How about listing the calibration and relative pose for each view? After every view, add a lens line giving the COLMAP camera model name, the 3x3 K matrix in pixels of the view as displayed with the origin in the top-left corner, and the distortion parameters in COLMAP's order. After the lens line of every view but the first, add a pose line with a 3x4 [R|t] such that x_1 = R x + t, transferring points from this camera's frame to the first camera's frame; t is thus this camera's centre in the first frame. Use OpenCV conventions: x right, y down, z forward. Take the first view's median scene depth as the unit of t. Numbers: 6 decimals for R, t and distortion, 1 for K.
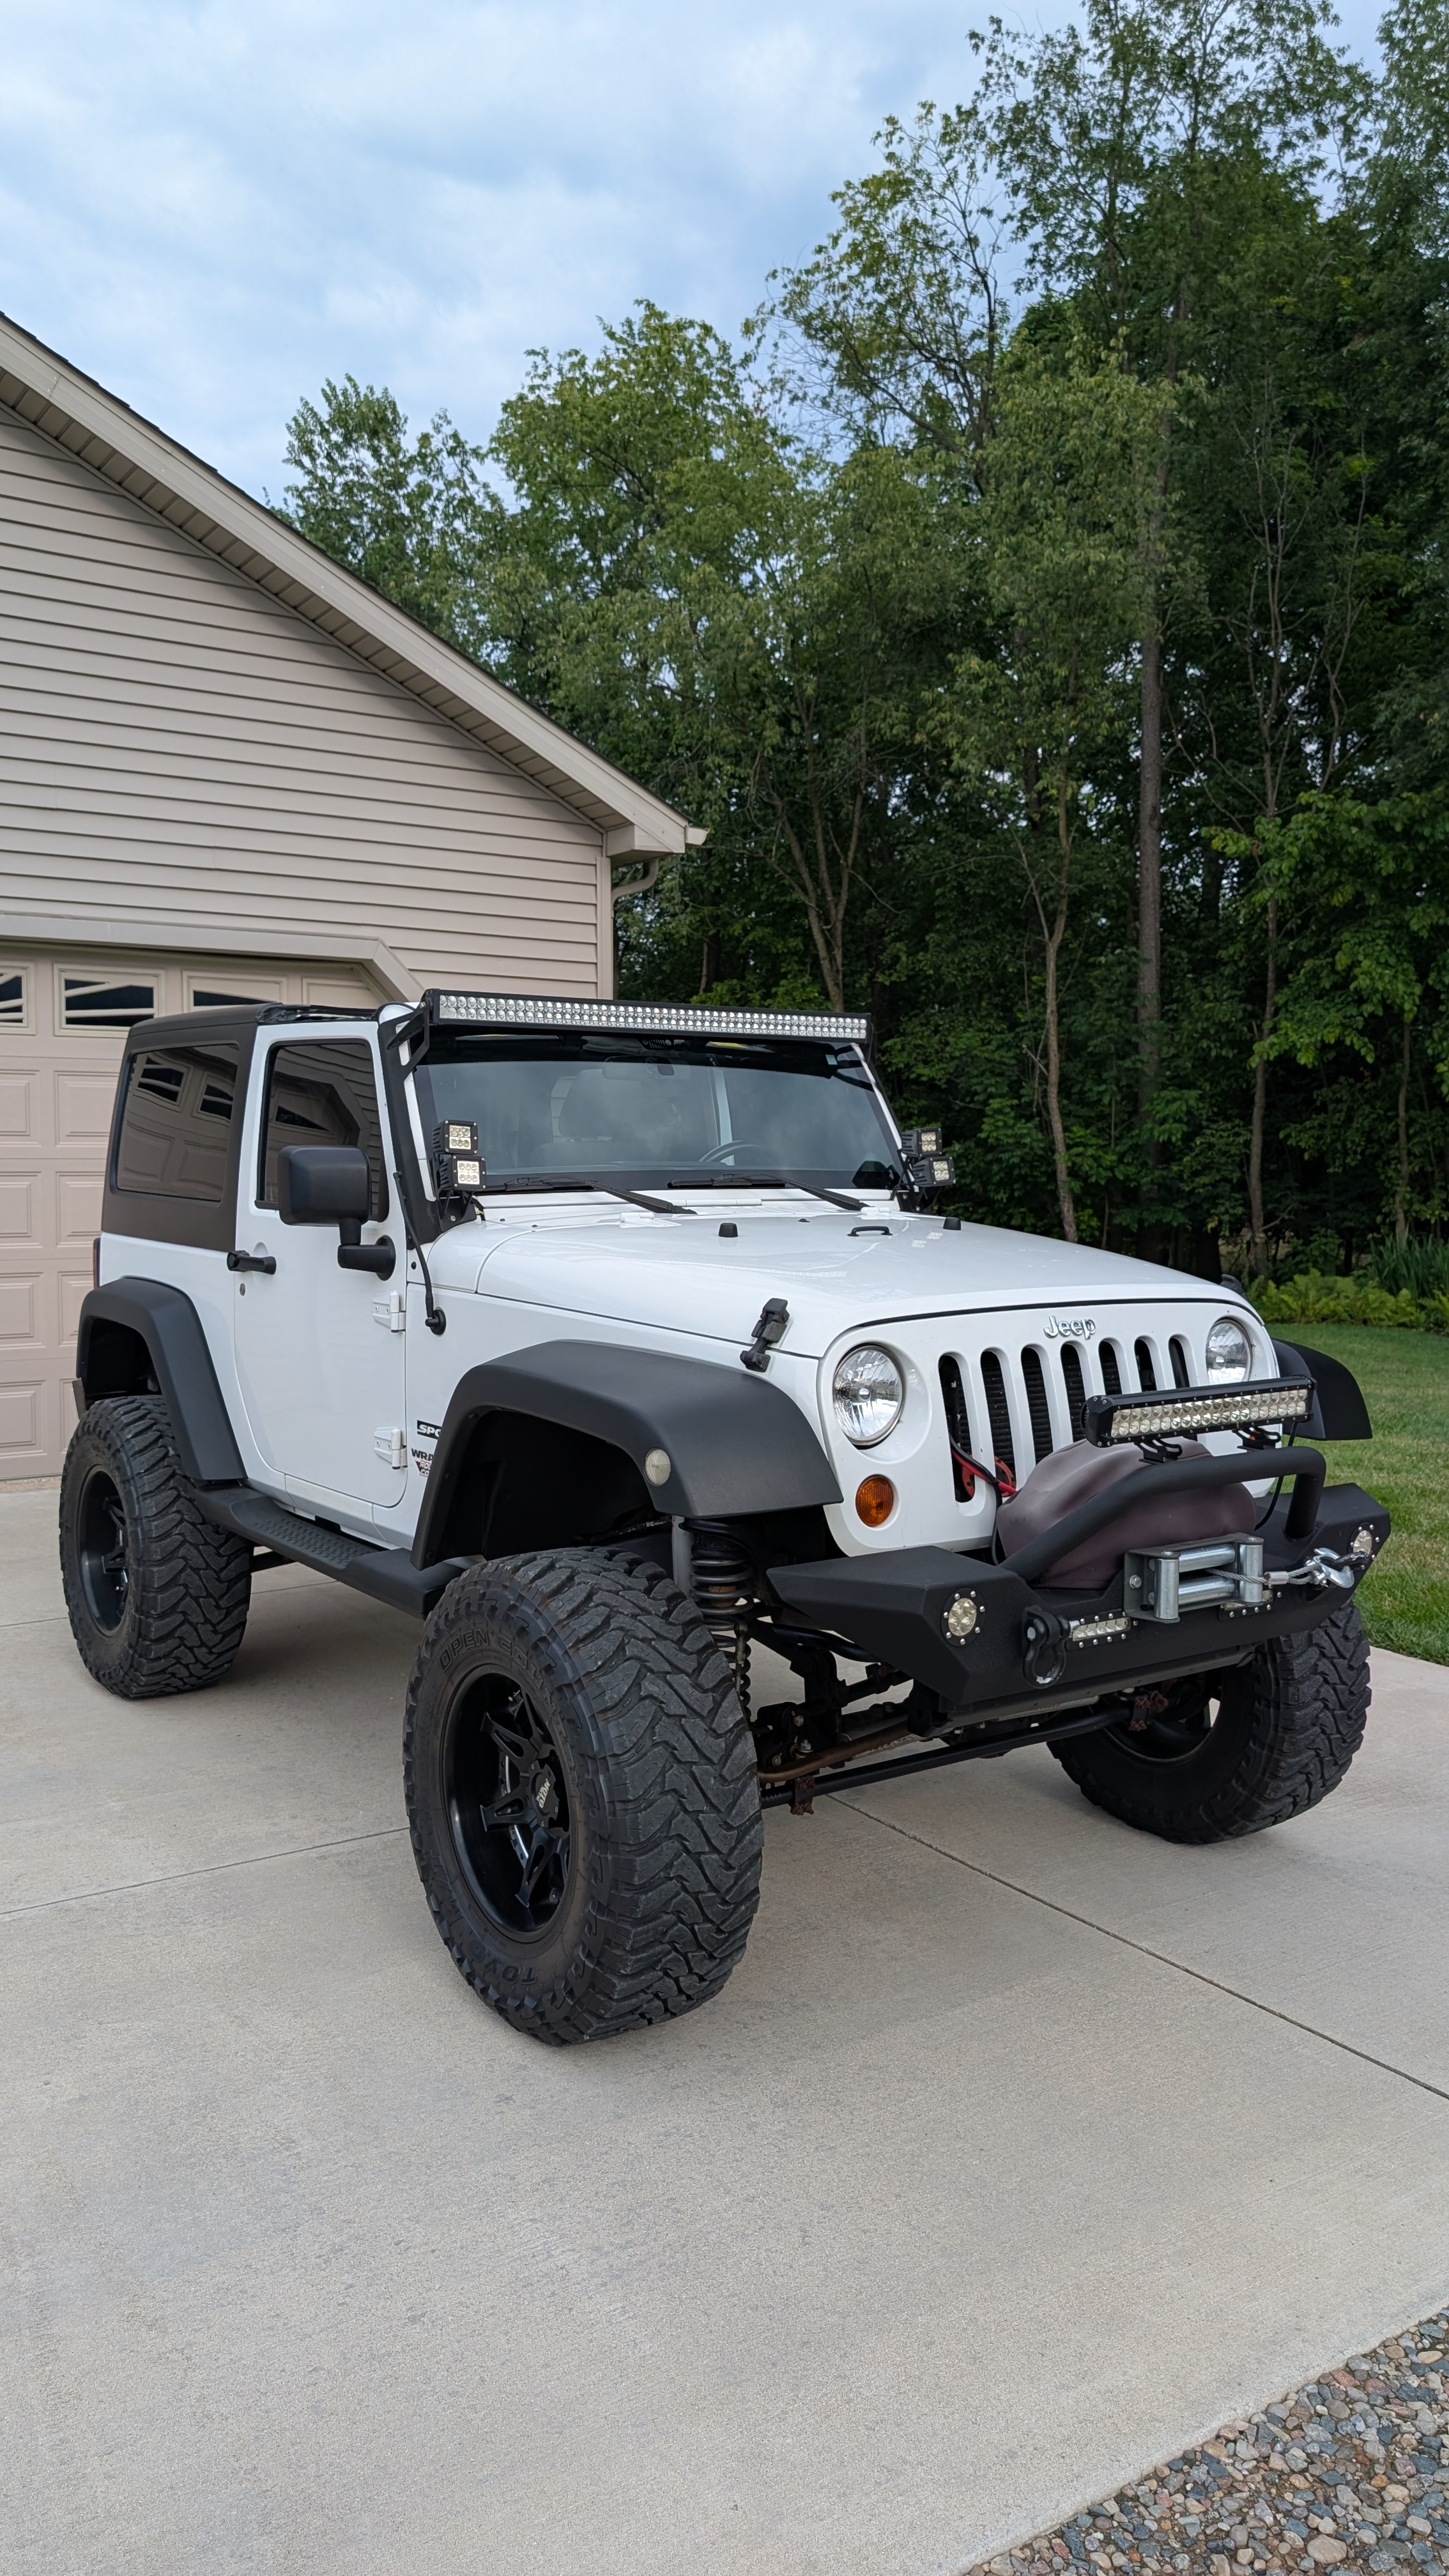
lens RADIAL K [[1879.4, 0, 719.4], [0, 1879.4, 1270.2], [0, 0, 1]] dist [0.006927, -0.001978]
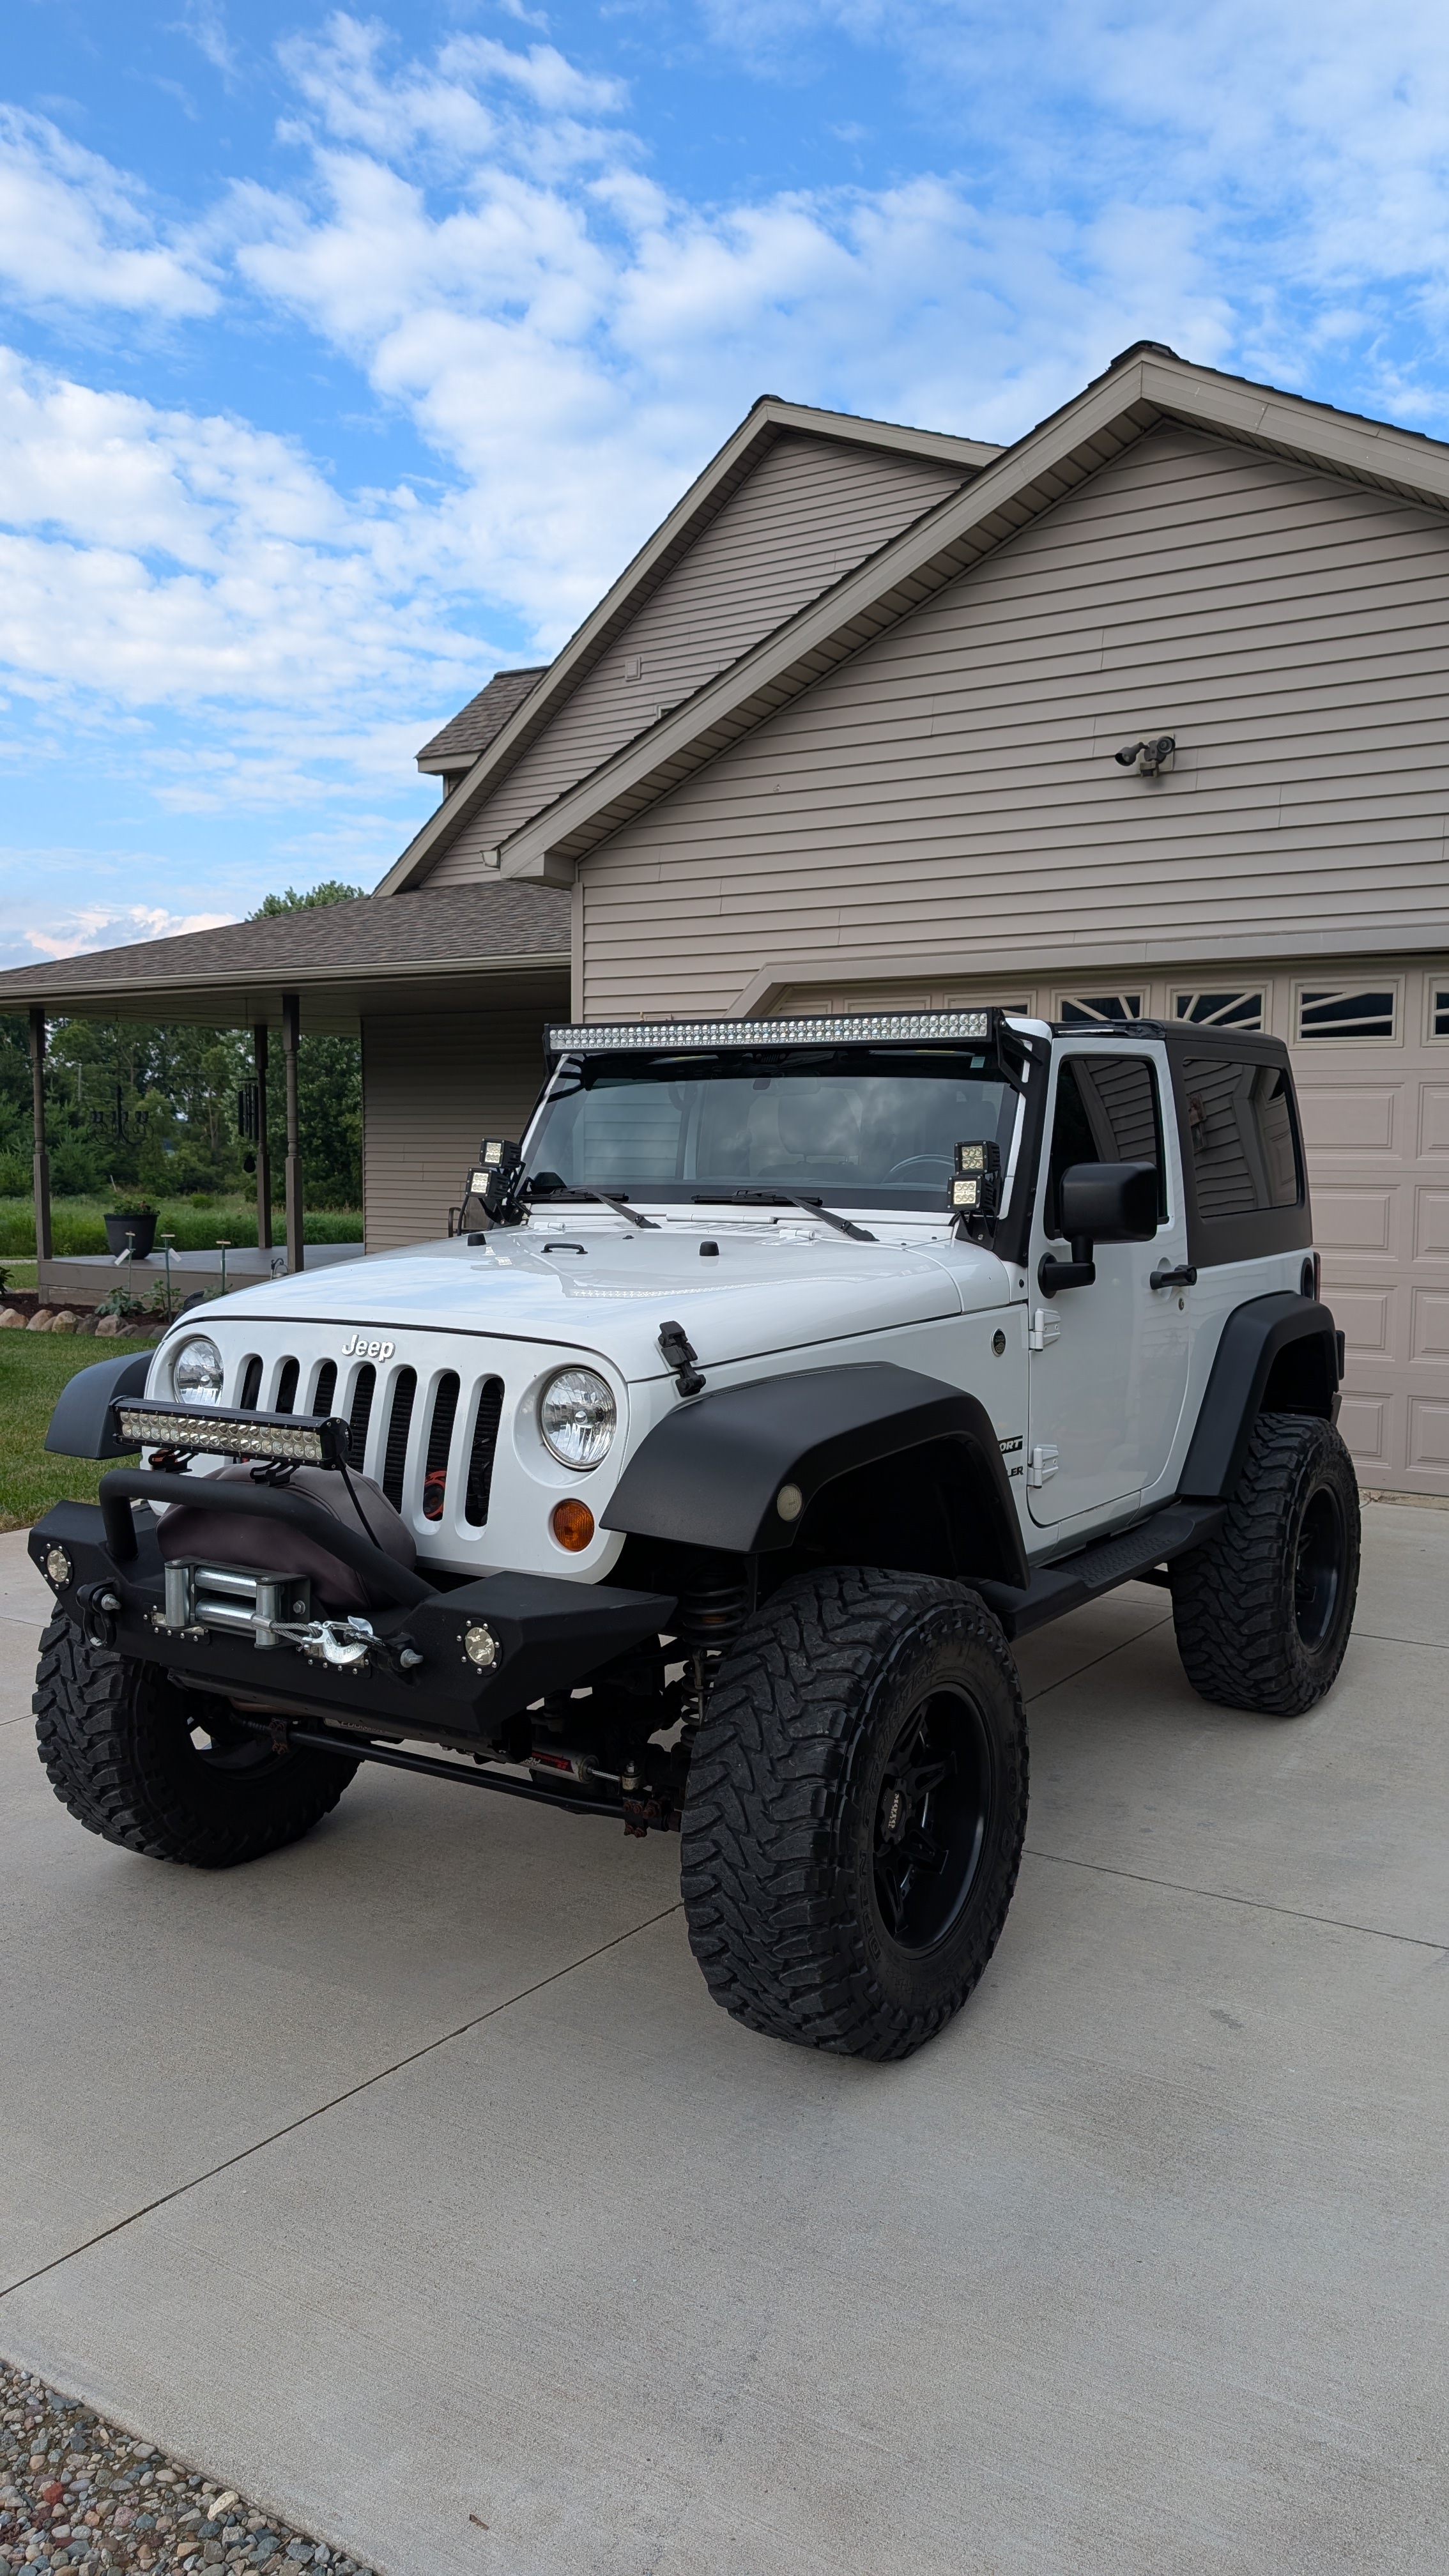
lens RADIAL K [[1925.8, 0, 724.5], [0, 1925.8, 1288.0], [0, 0, 1]] dist [-0.008576, -0.002447]
pose [[0.376252, 0.064190, -0.924291, 0.919053], [-0.061058, 0.997146, 0.044394, -0.044762], [0.924503, 0.039732, 0.379098, 0.608498]]
